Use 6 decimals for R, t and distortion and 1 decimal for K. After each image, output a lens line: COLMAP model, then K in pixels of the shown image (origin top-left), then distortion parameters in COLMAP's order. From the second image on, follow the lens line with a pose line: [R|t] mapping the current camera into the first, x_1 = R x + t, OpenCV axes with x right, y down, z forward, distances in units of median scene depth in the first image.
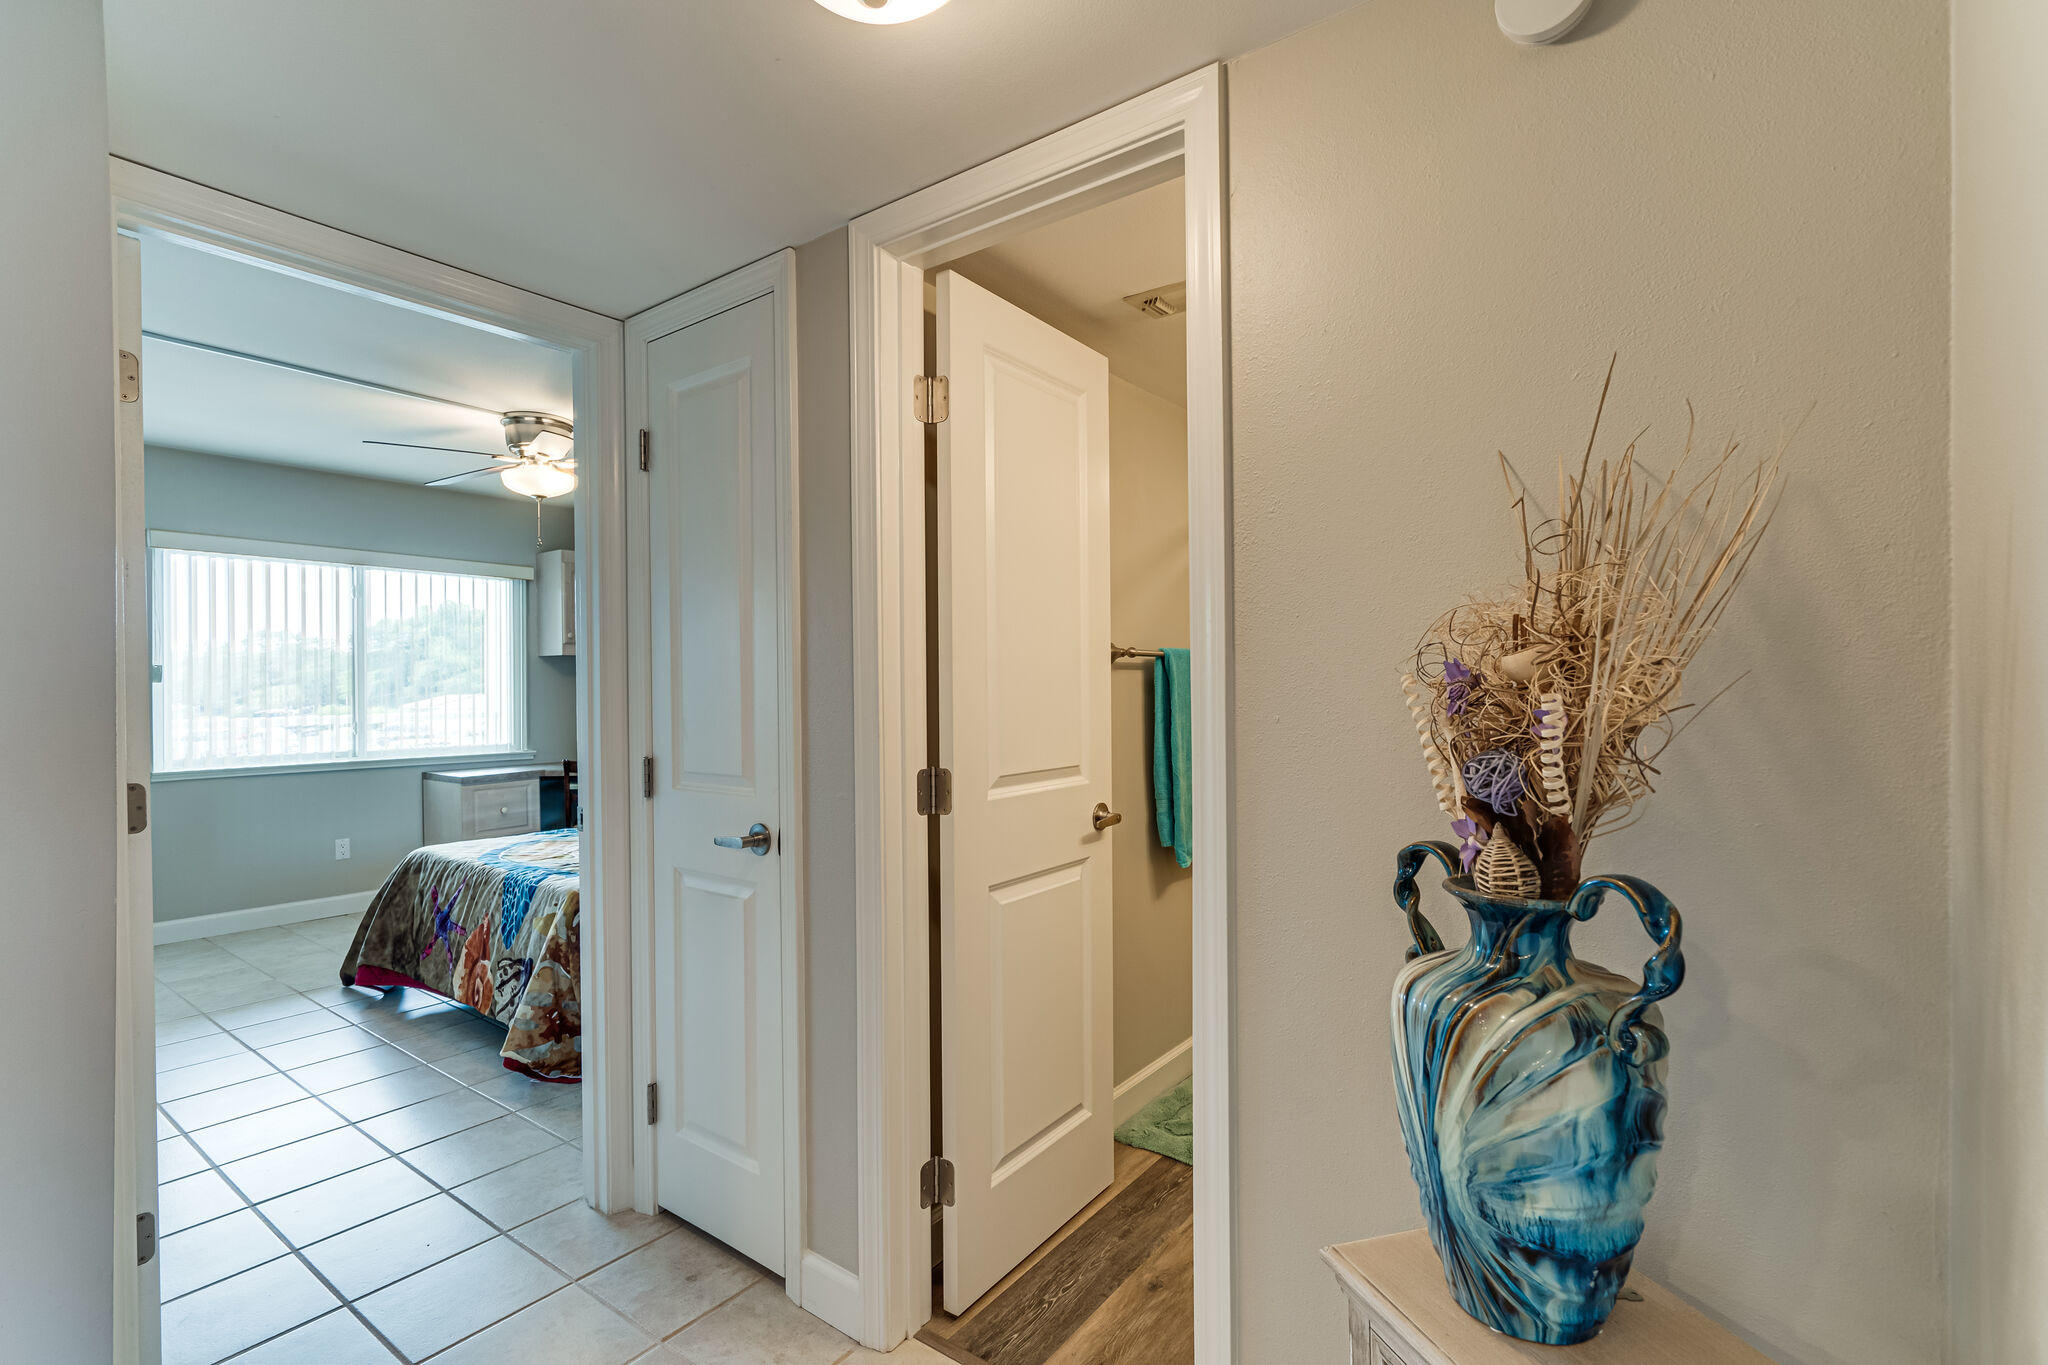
lens RADIAL K [[944.1, 0, 1018.7], [0, 944.1, 682.1], [0, 0, 1]] dist [0.005668, 0.000163]
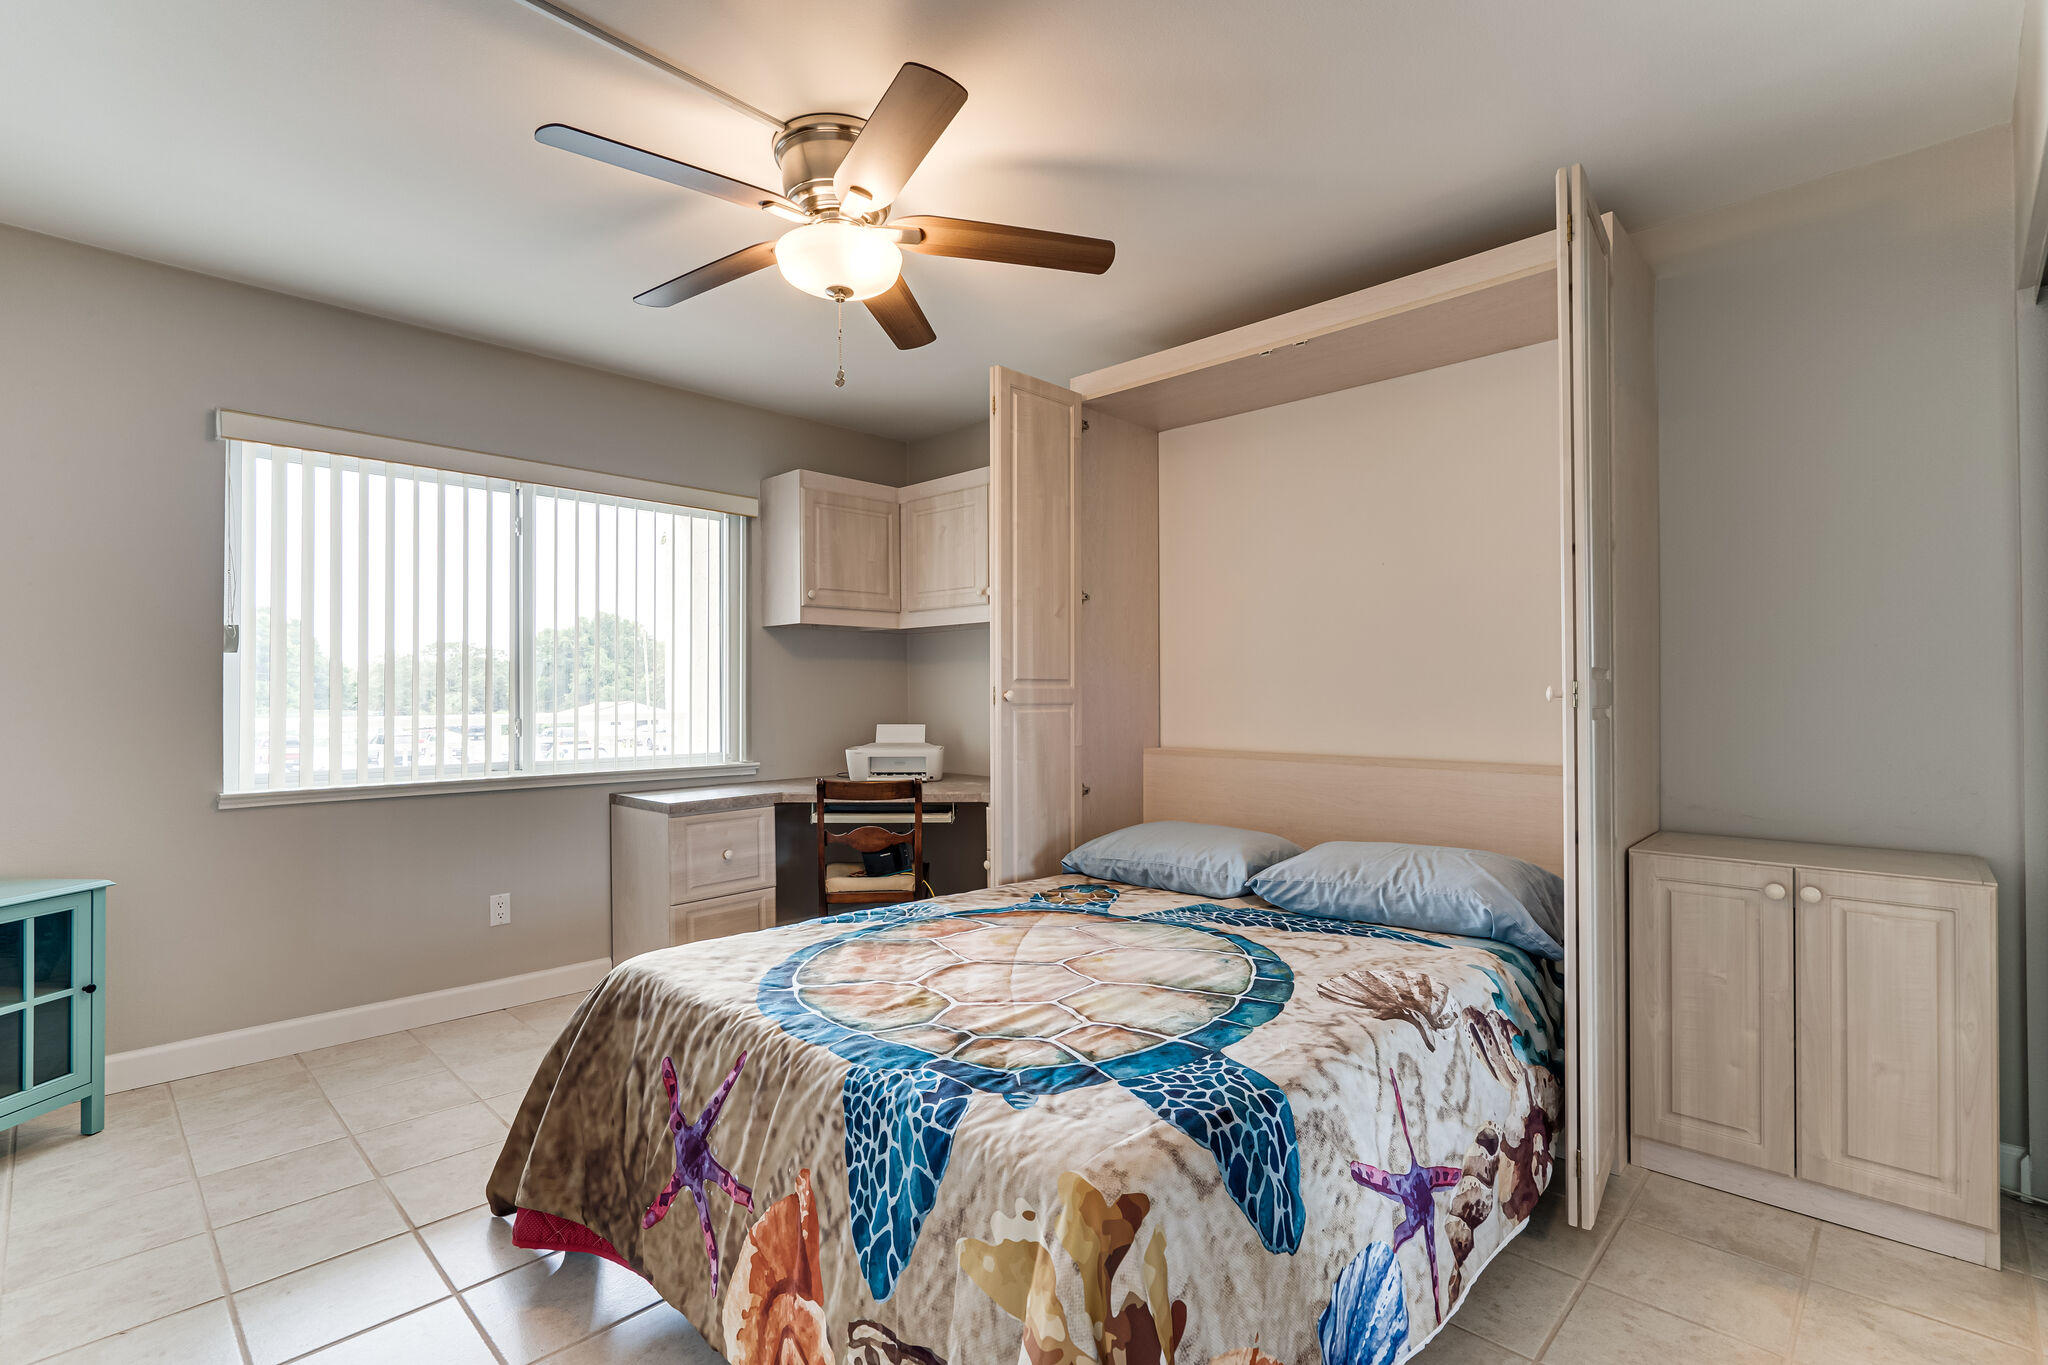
lens RADIAL K [[944.1, 0, 1028.2], [0, 944.1, 691.9], [0, 0, 1]] dist [0.005668, 0.000163]
pose [[0.992831, 0.002509, -0.119501, -0.297520], [-0.002598, 0.999996, -0.000588, 0.025988], [0.119499, 0.000895, 0.992834, 0.429655]]
